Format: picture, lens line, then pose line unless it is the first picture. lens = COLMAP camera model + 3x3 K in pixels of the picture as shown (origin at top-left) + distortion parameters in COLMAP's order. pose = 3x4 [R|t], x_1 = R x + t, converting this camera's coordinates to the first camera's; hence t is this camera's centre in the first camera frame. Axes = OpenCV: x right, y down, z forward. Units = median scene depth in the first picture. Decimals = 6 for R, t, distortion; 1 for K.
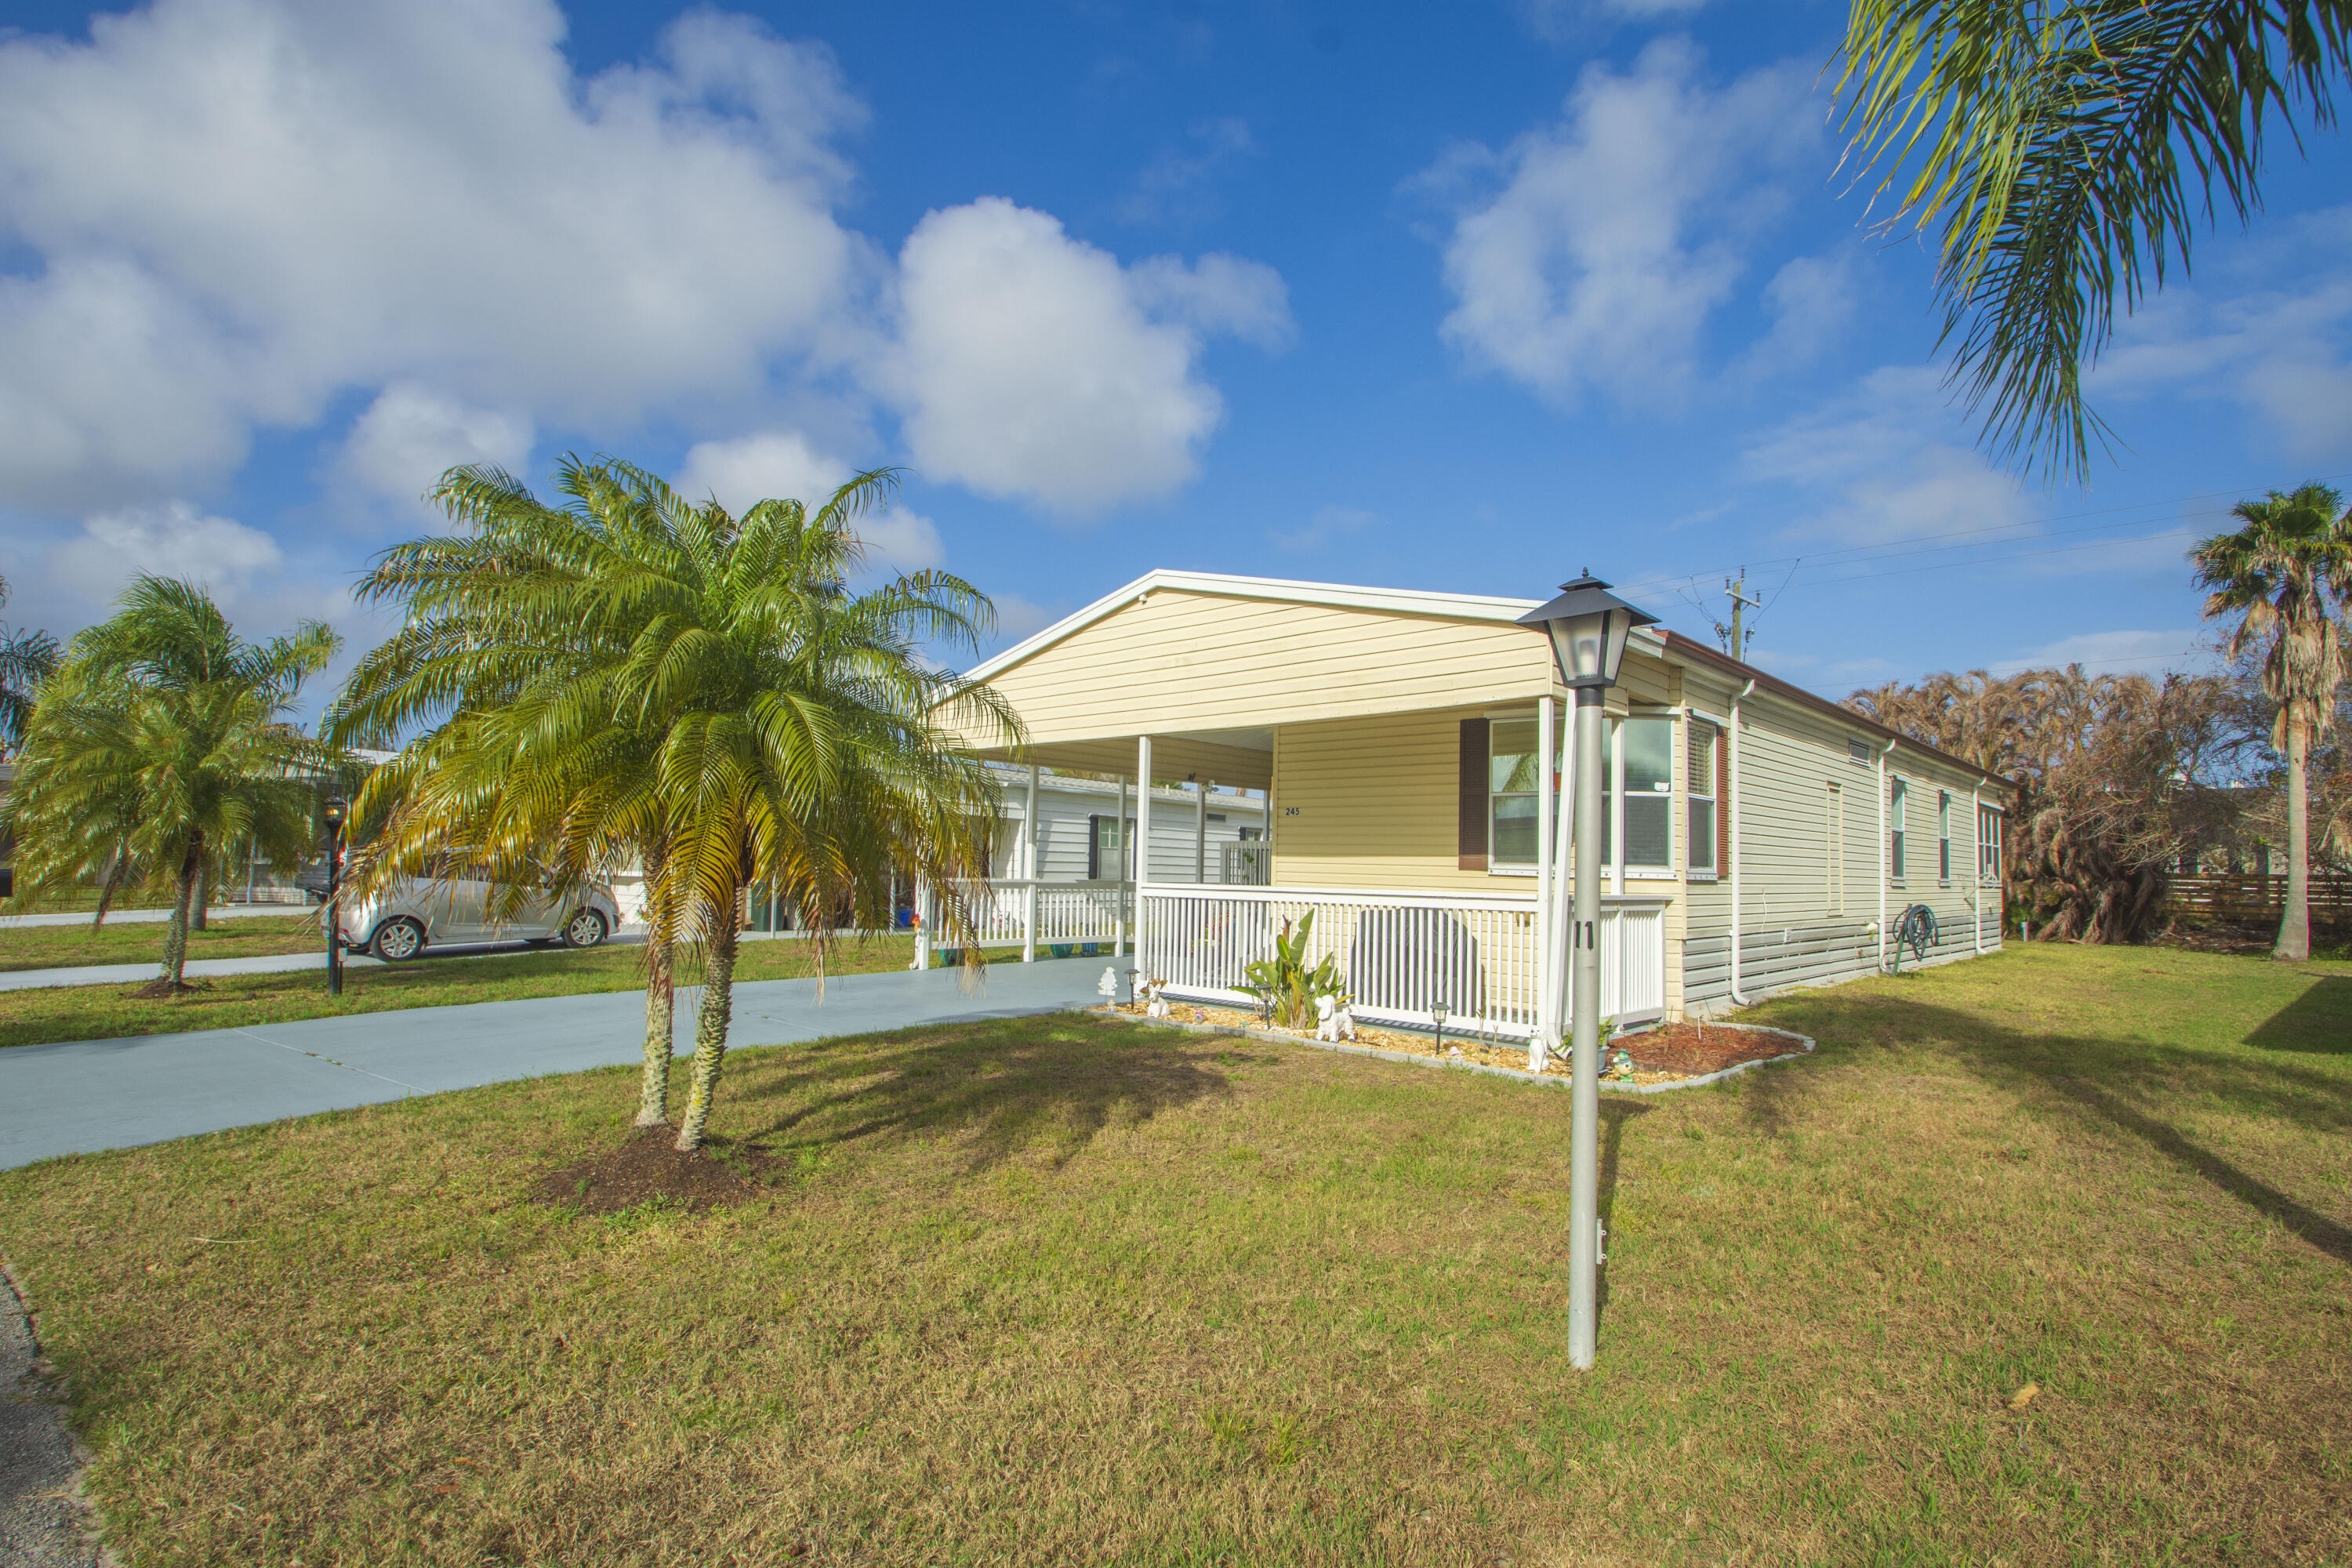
lens RADIAL K [[1150.0, 0, 1170.8], [0, 1150.0, 825.4], [0, 0, 1]] dist [-0.000918, -0.000010]
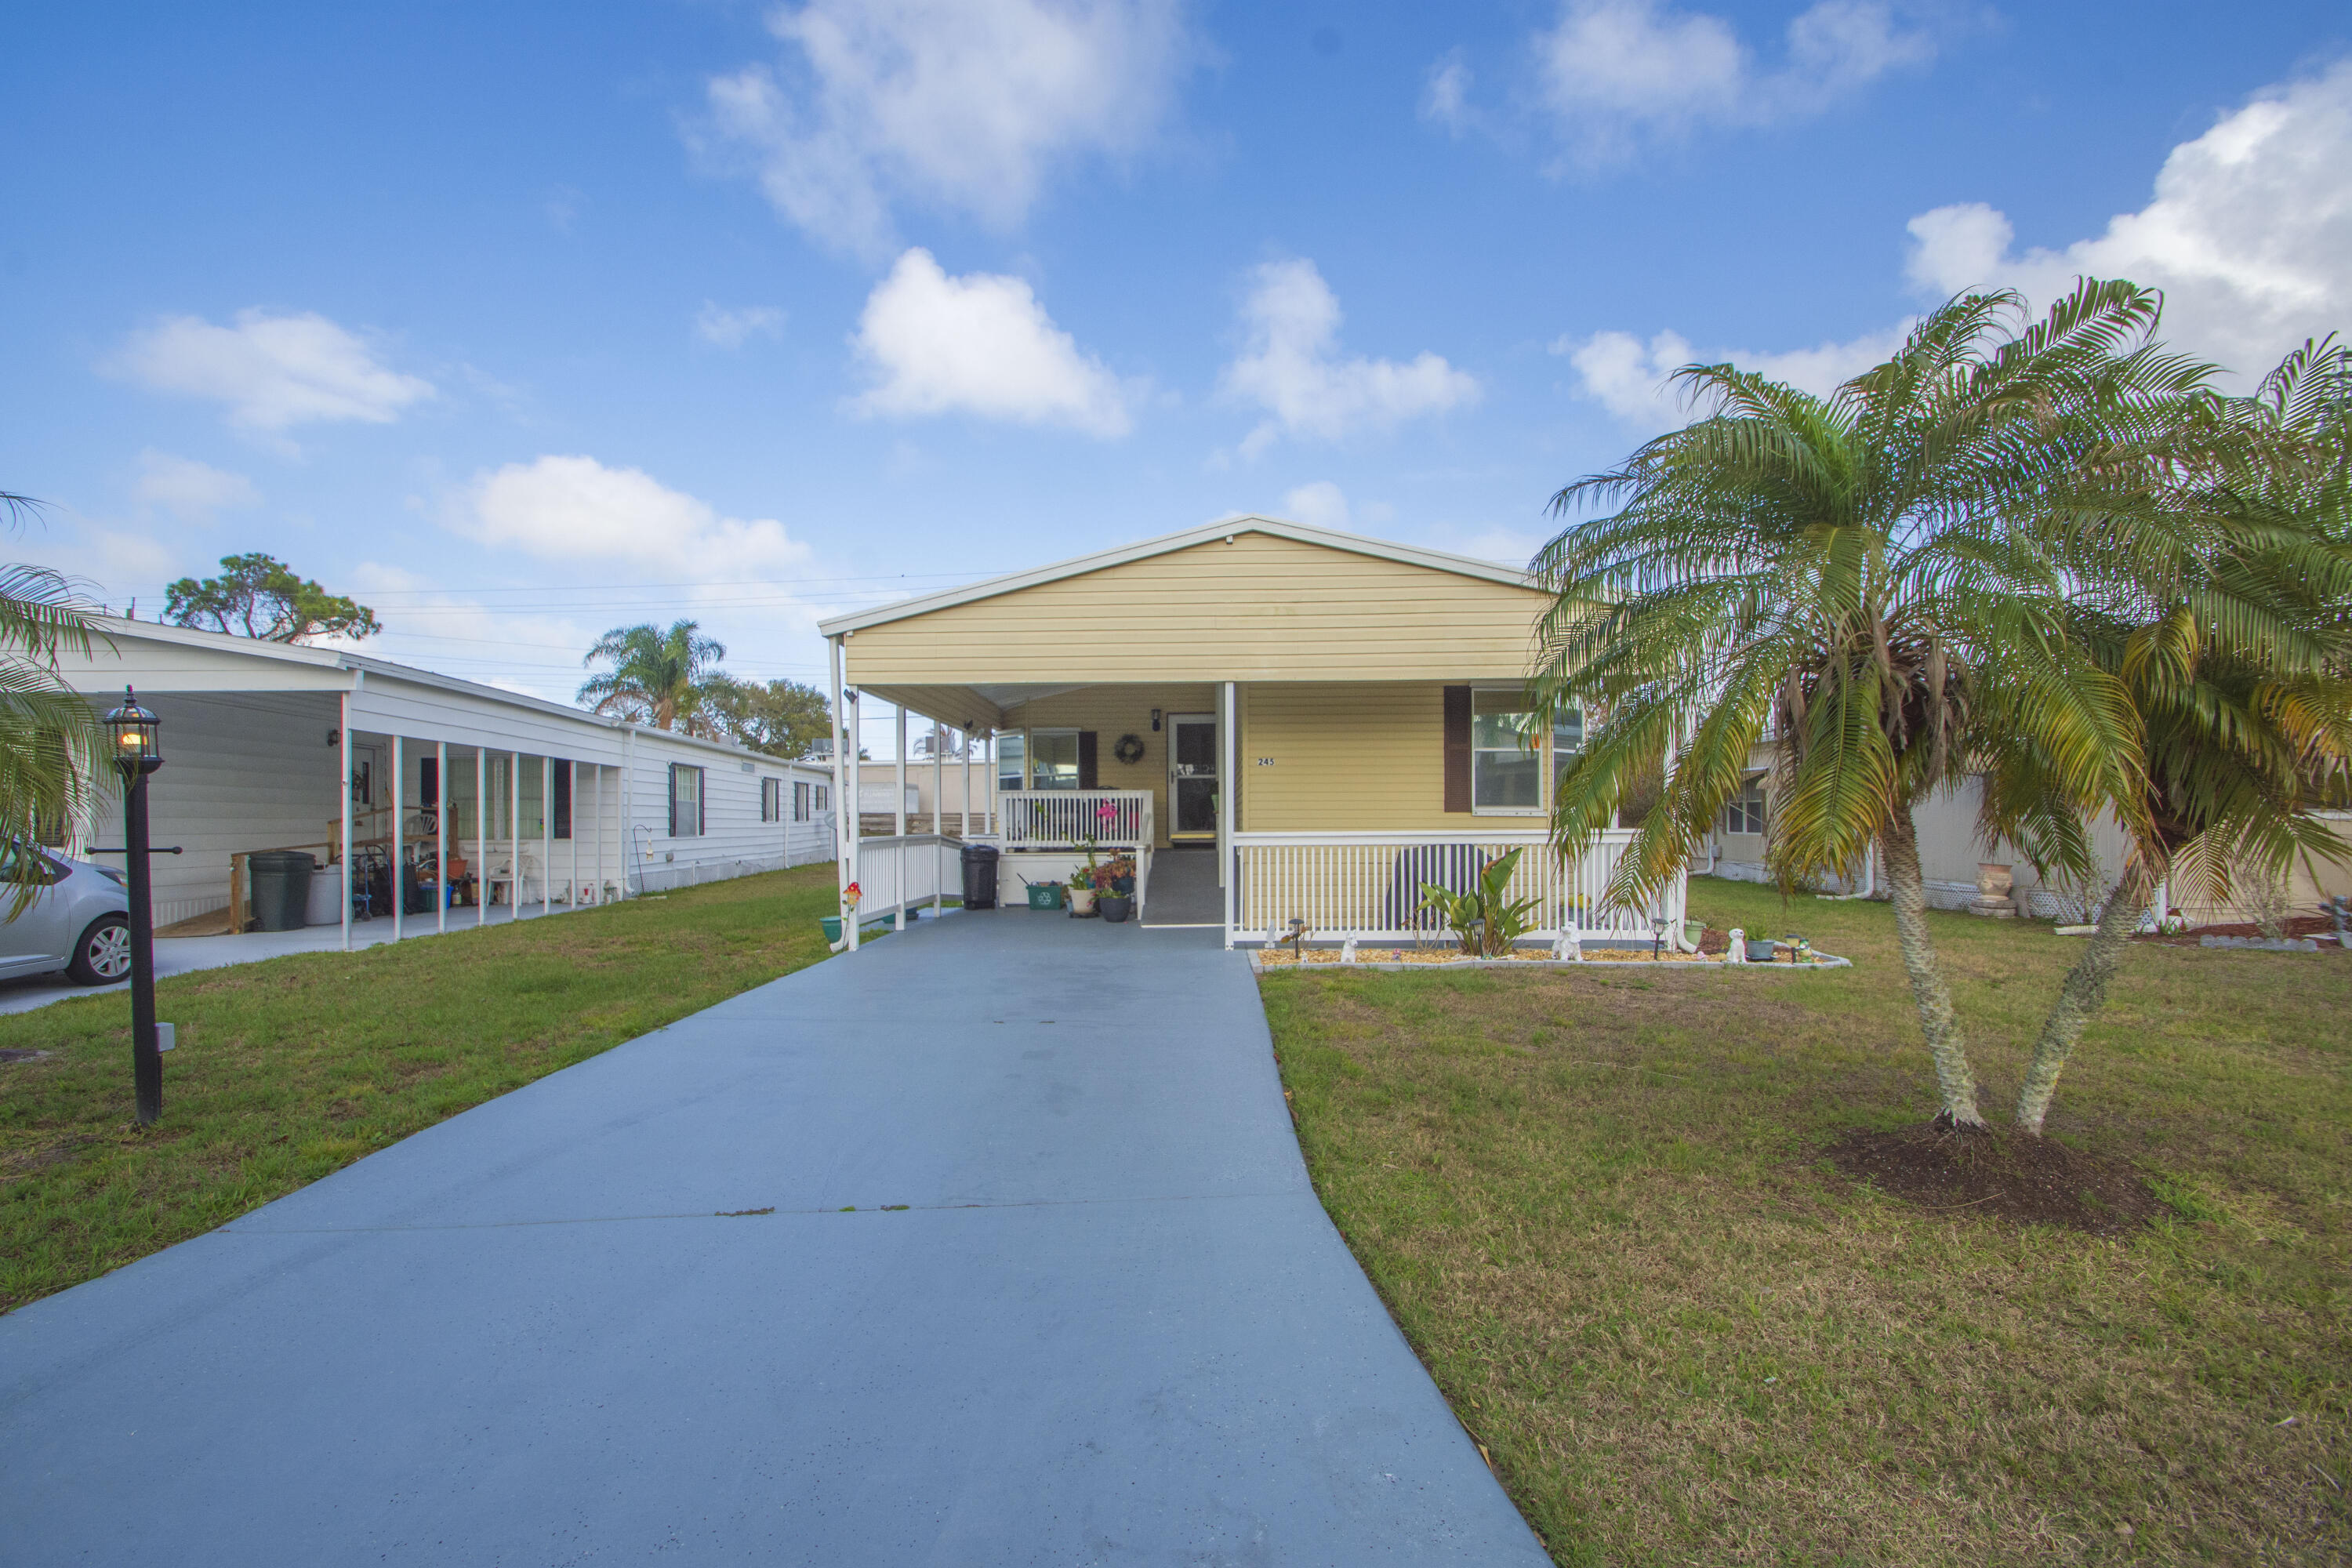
lens RADIAL K [[1049.1, 0, 1170.7], [0, 1049.1, 821.5], [0, 0, 1]] dist [0.002638, -0.010297]
pose [[0.740047, -0.026003, 0.672052, -0.696449], [-0.002682, 0.999130, 0.041611, 0.003645], [-0.672550, -0.032596, 0.739334, 0.391122]]
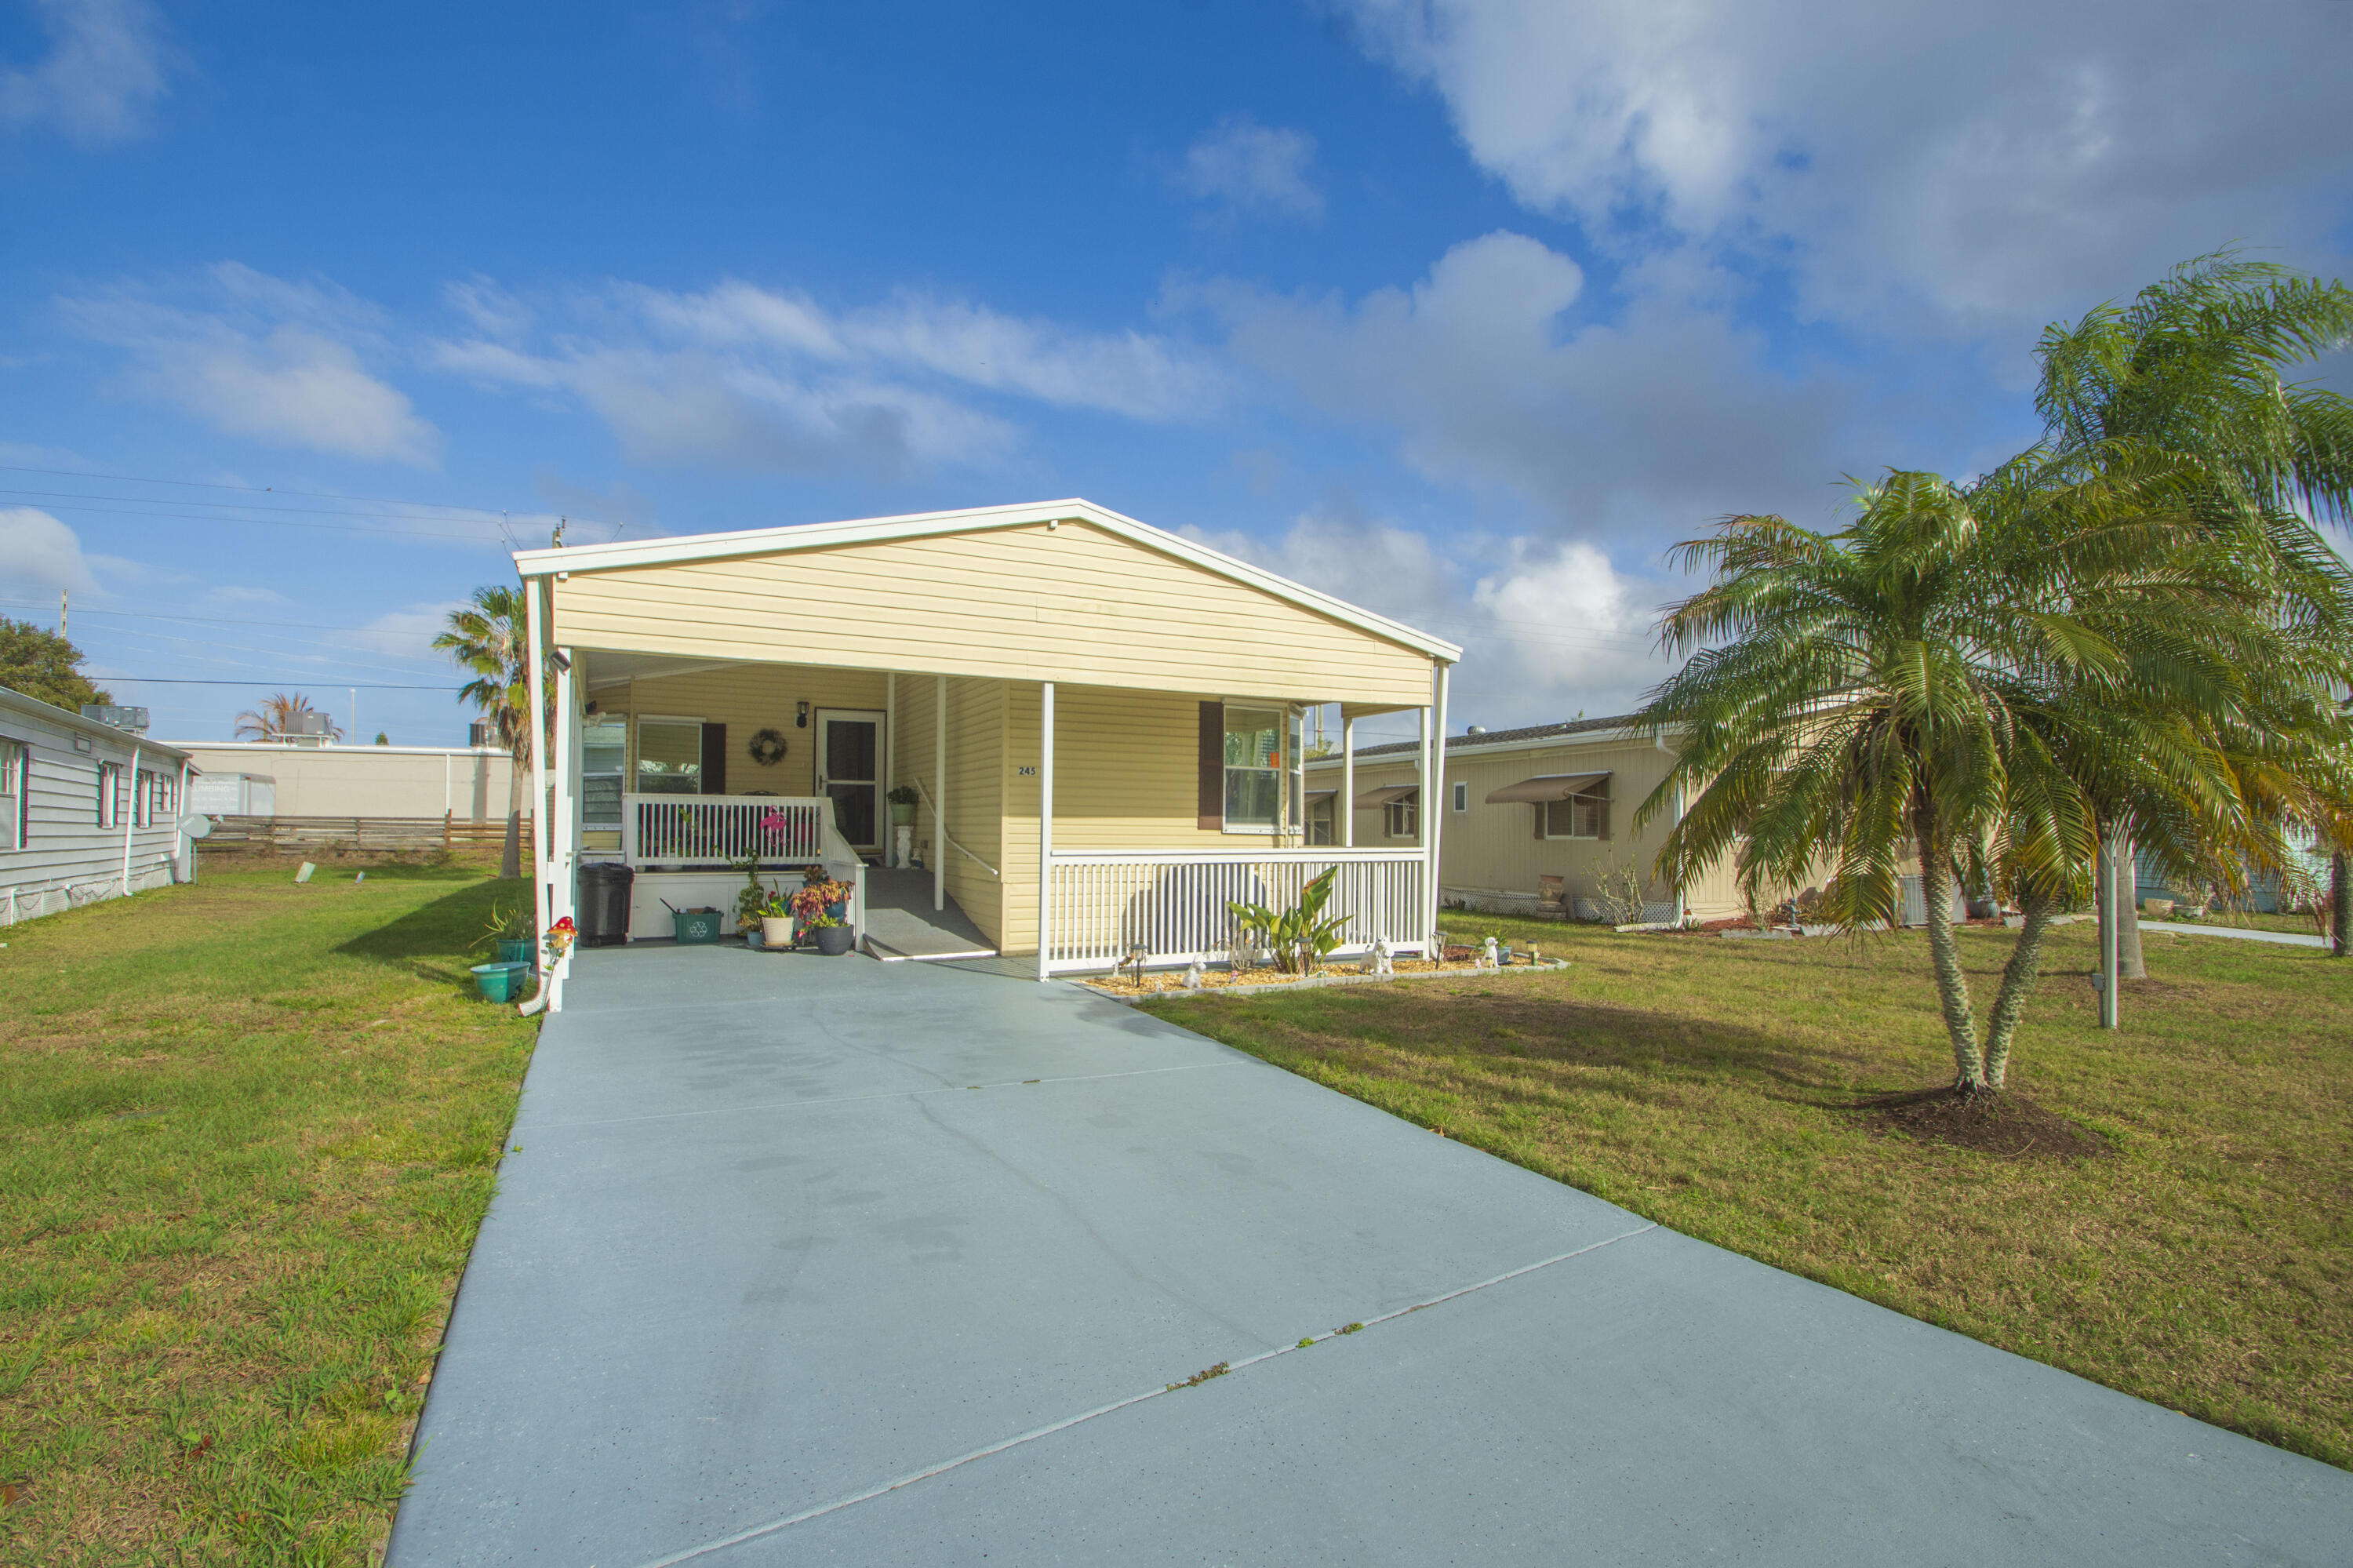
lens RADIAL K [[1107.6, 0, 1170.7], [0, 1107.6, 837.4], [0, 0, 1]] dist [0.003424, -0.014266]
pose [[0.321422, -0.025737, 0.946586, -0.834548], [-0.032636, 0.998736, 0.038236, 0.004595], [-0.946374, -0.043183, 0.320175, 0.671149]]
